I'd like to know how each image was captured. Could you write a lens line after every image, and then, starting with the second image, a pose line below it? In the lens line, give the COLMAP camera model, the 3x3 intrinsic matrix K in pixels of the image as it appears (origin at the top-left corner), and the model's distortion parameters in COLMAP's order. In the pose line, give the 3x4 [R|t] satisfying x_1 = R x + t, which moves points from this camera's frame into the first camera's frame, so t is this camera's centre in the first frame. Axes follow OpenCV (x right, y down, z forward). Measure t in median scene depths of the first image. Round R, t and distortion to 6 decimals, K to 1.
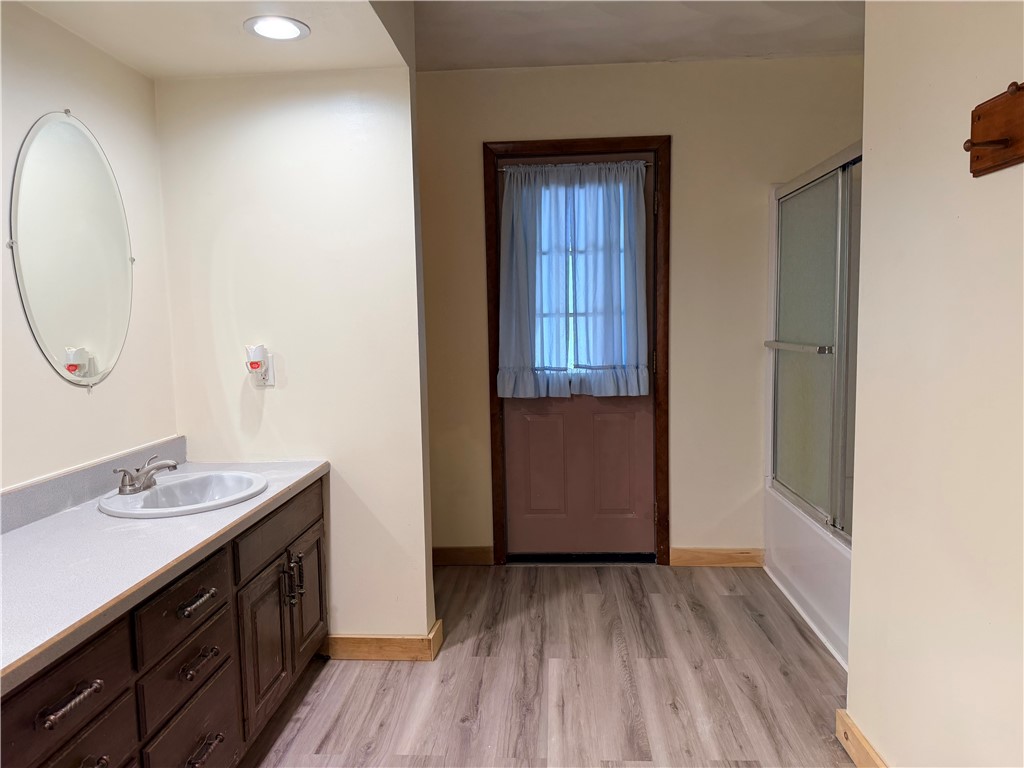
lens RADIAL K [[719.6, 0, 512.1], [0, 719.6, 387.5], [0, 0, 1]] dist [0.048831, -0.061527]
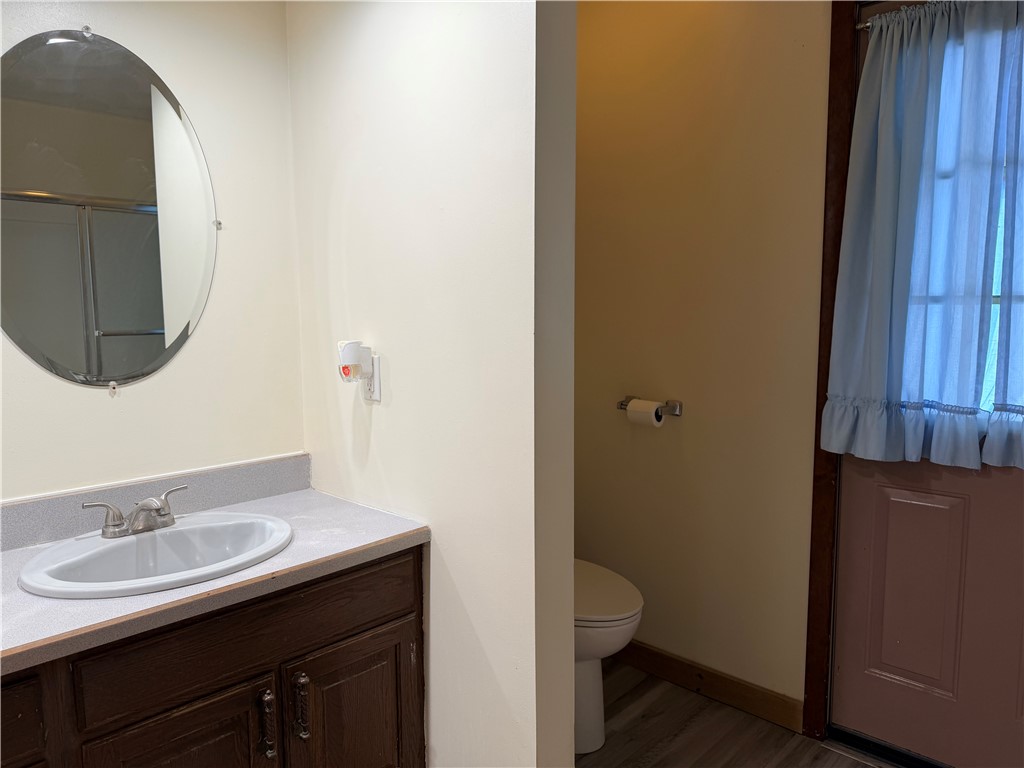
lens RADIAL K [[719.6, 0, 512.1], [0, 719.6, 387.5], [0, 0, 1]] dist [0.048831, -0.061527]
pose [[0.761393, 0.087641, -0.642339, 0.154174], [-0.070297, 0.996139, 0.052587, -0.045969], [0.644468, 0.005115, 0.764614, 0.426971]]
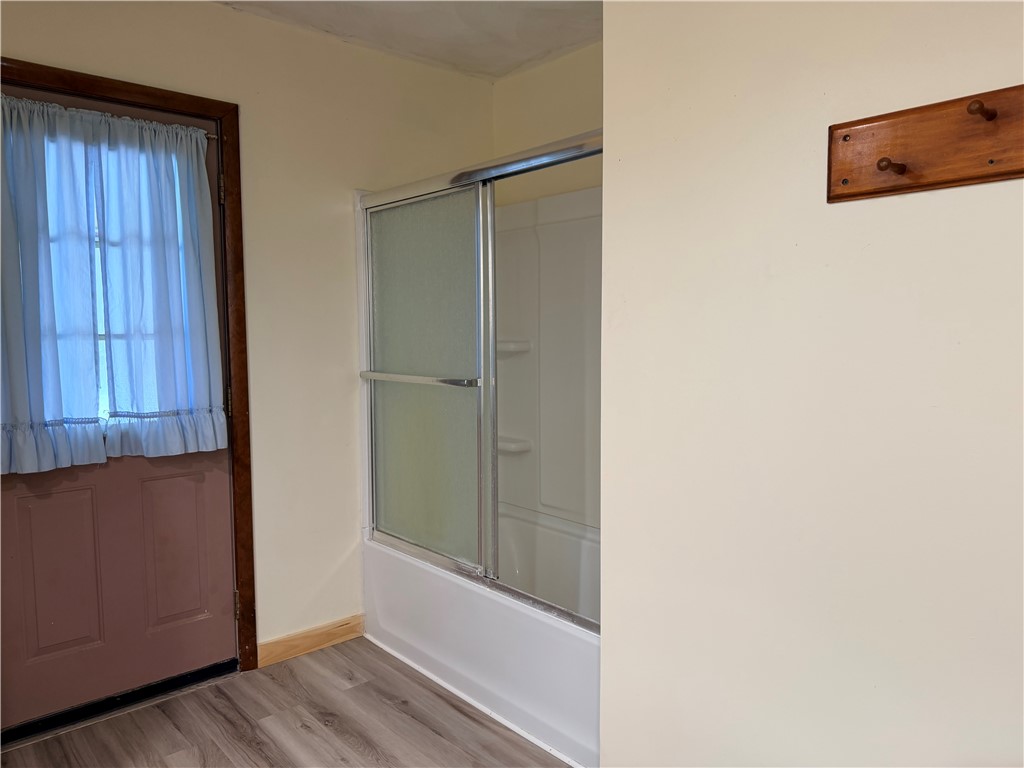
lens RADIAL K [[719.6, 0, 512.1], [0, 719.6, 387.5], [0, 0, 1]] dist [0.048831, -0.061527]
pose [[0.709075, -0.036377, 0.704195, -0.123952], [0.057179, 0.998346, -0.006003, -0.029773], [-0.702811, 0.044521, 0.709982, 0.266308]]
